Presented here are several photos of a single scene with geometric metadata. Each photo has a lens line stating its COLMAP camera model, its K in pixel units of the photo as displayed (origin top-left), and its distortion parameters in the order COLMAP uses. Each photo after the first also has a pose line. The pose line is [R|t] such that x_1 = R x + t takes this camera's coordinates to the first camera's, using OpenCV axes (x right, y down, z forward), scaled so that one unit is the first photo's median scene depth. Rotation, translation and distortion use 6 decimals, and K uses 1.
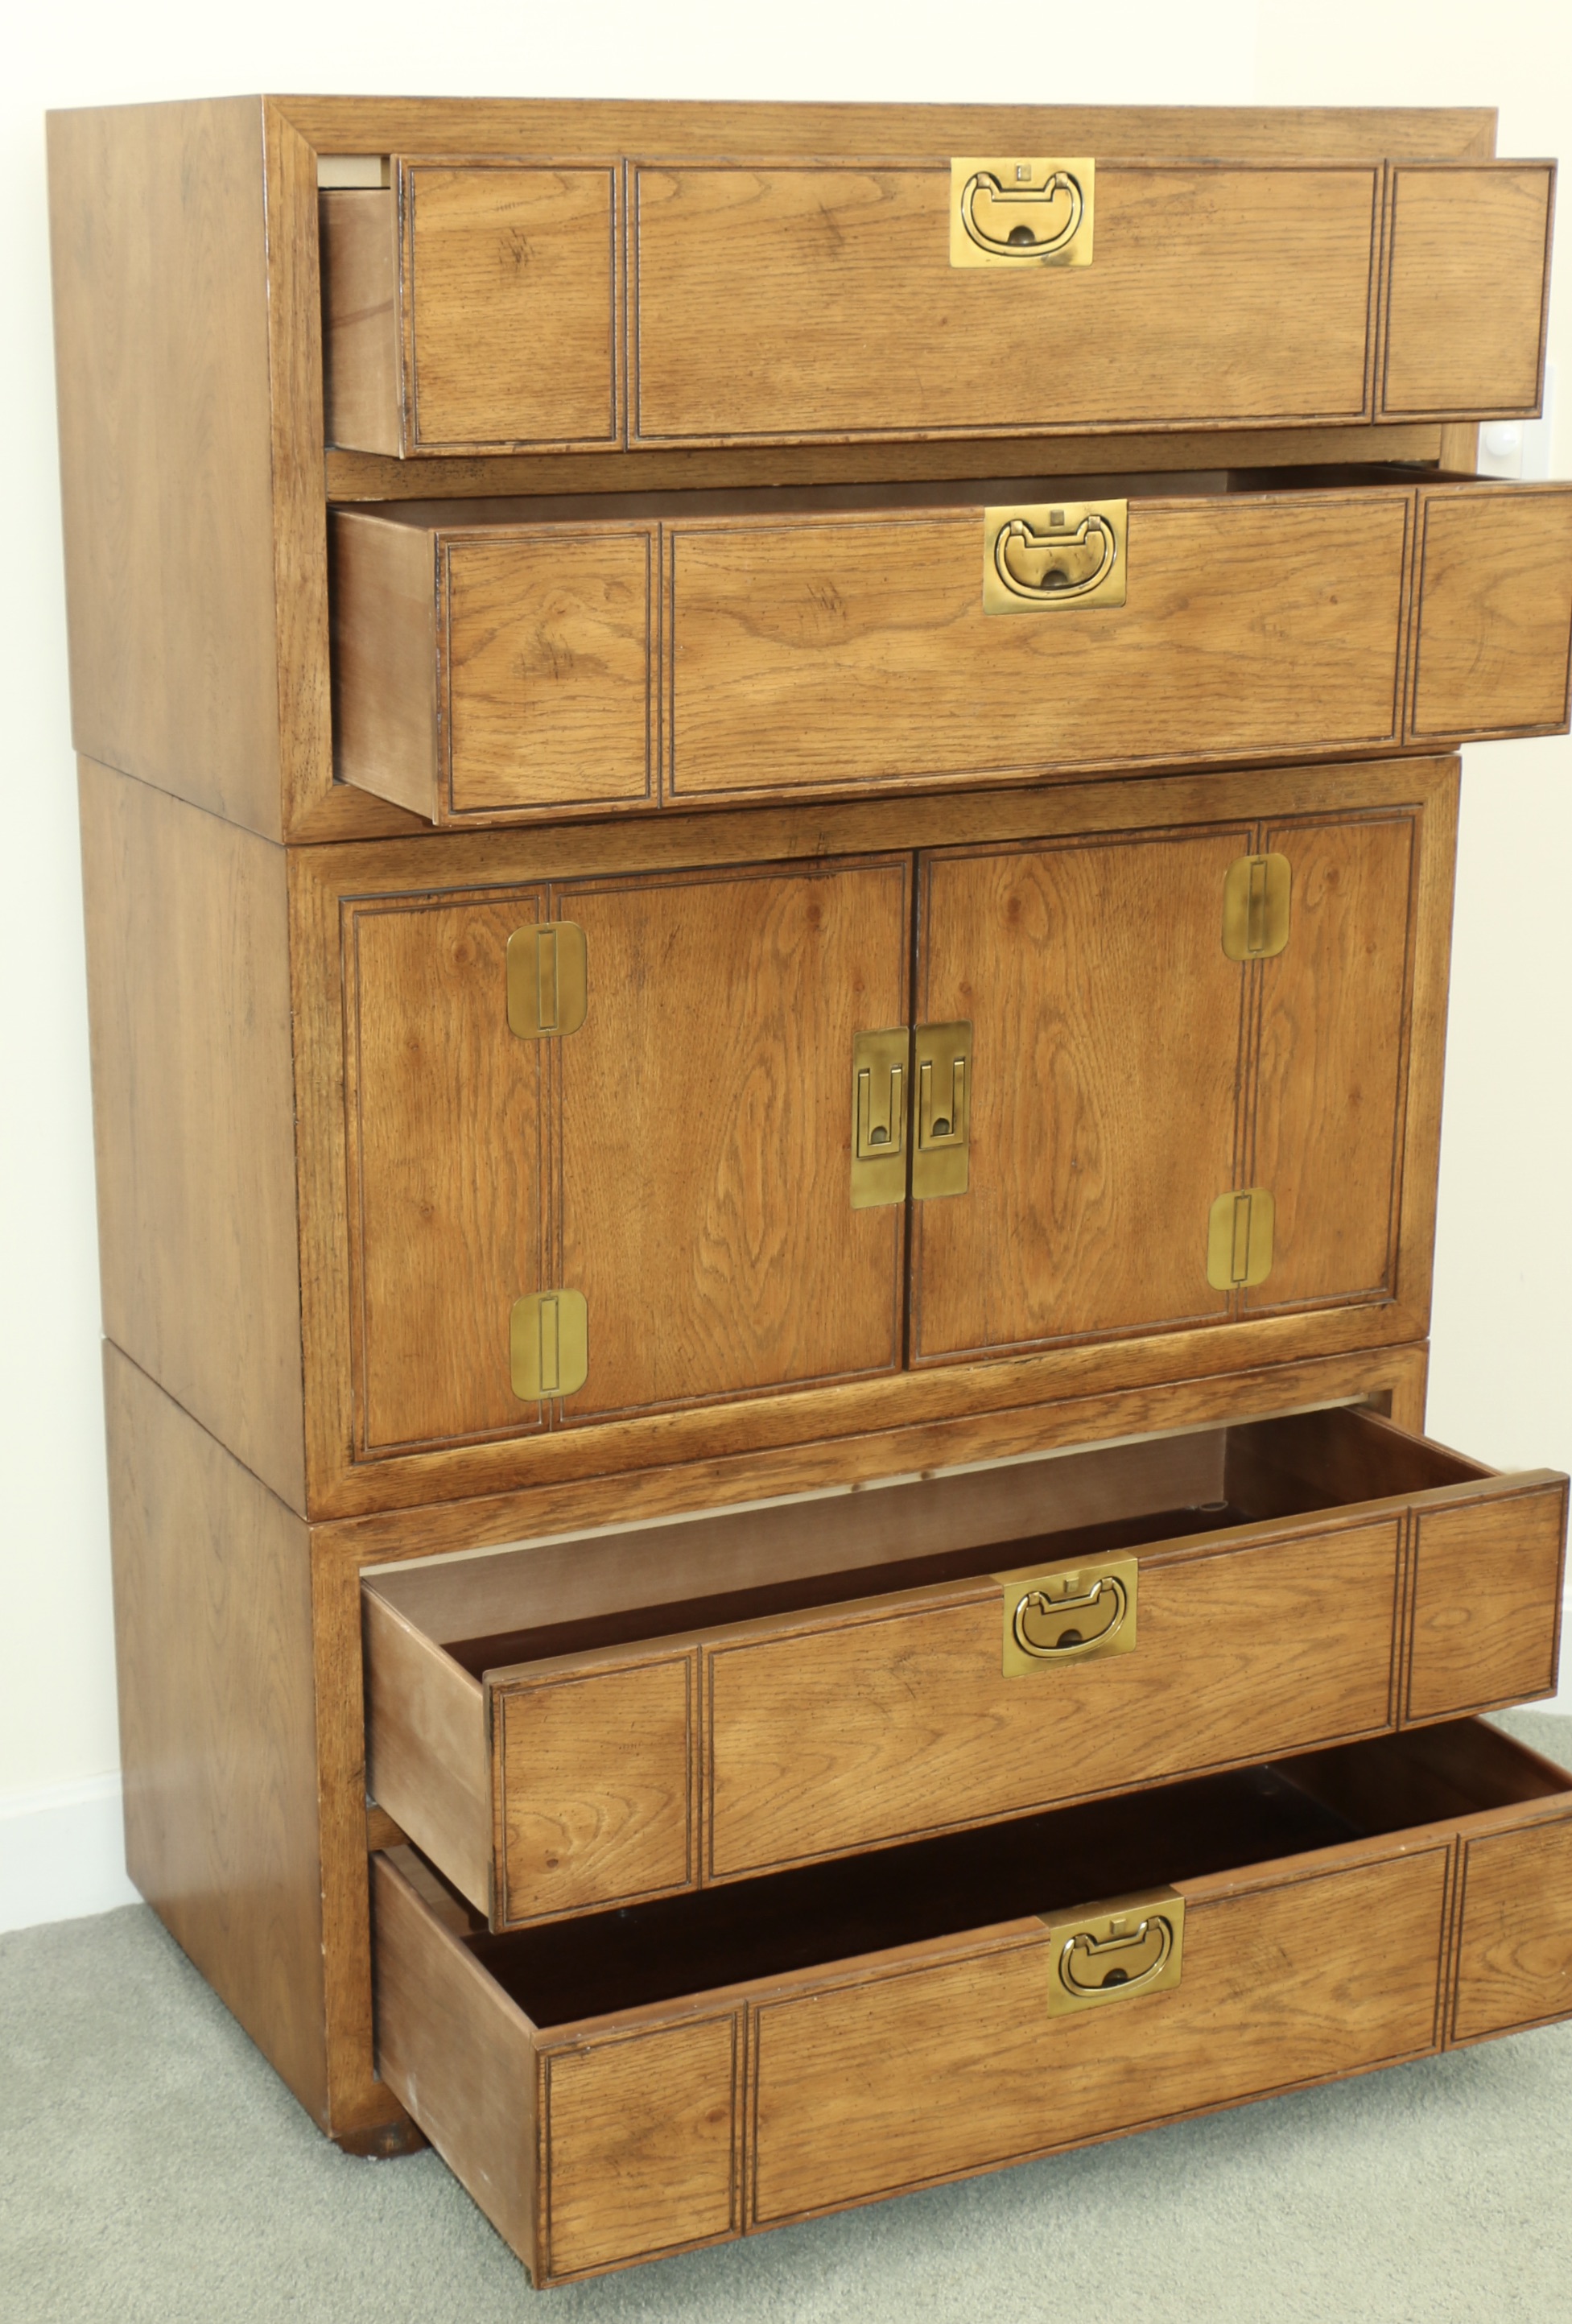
lens RADIAL K [[3632.6, 0, 779.5], [0, 3632.6, 1178.4], [0, 0, 1]] dist [-0.024779, 0.000000]
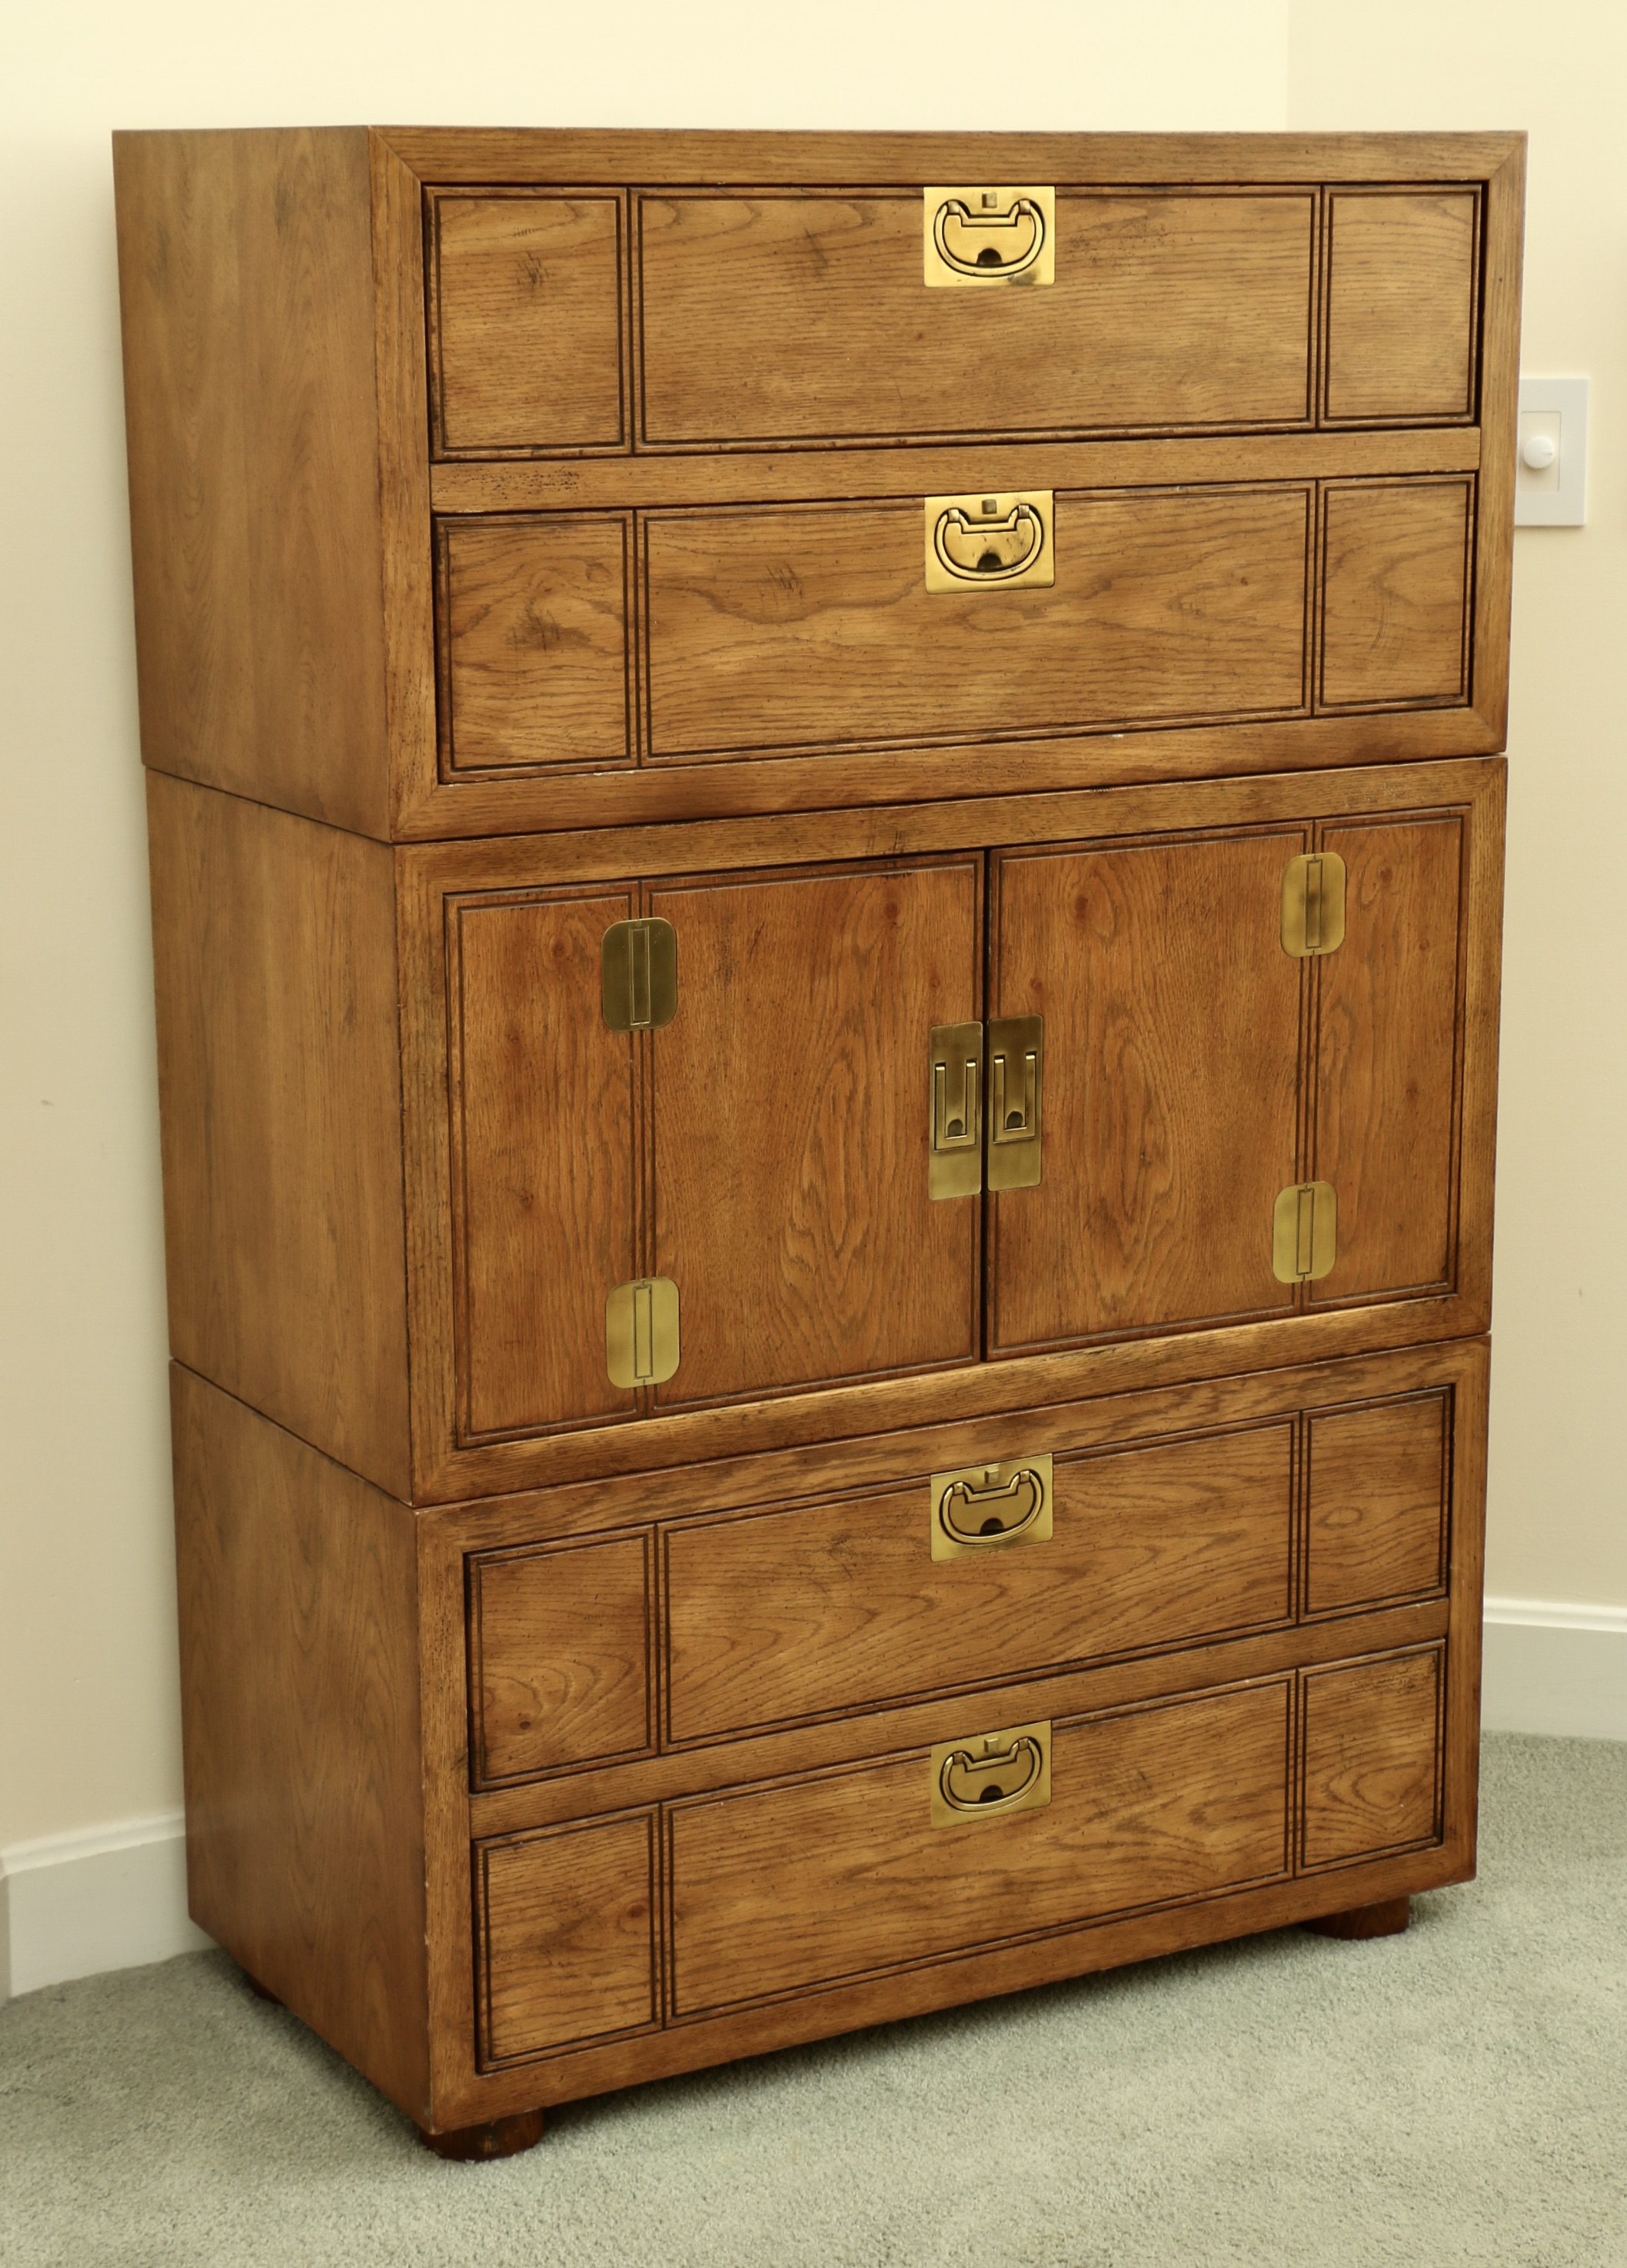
lens RADIAL K [[4020.8, 0, 802.9], [0, 4020.8, 1142.2], [0, 0, 1]] dist [0.054458, 0.000000]
pose [[0.997134, 0.013420, -0.074455, 0.074335], [-0.016432, 0.999065, -0.039992, 0.041556], [0.073849, 0.041101, 0.996422, -0.151447]]
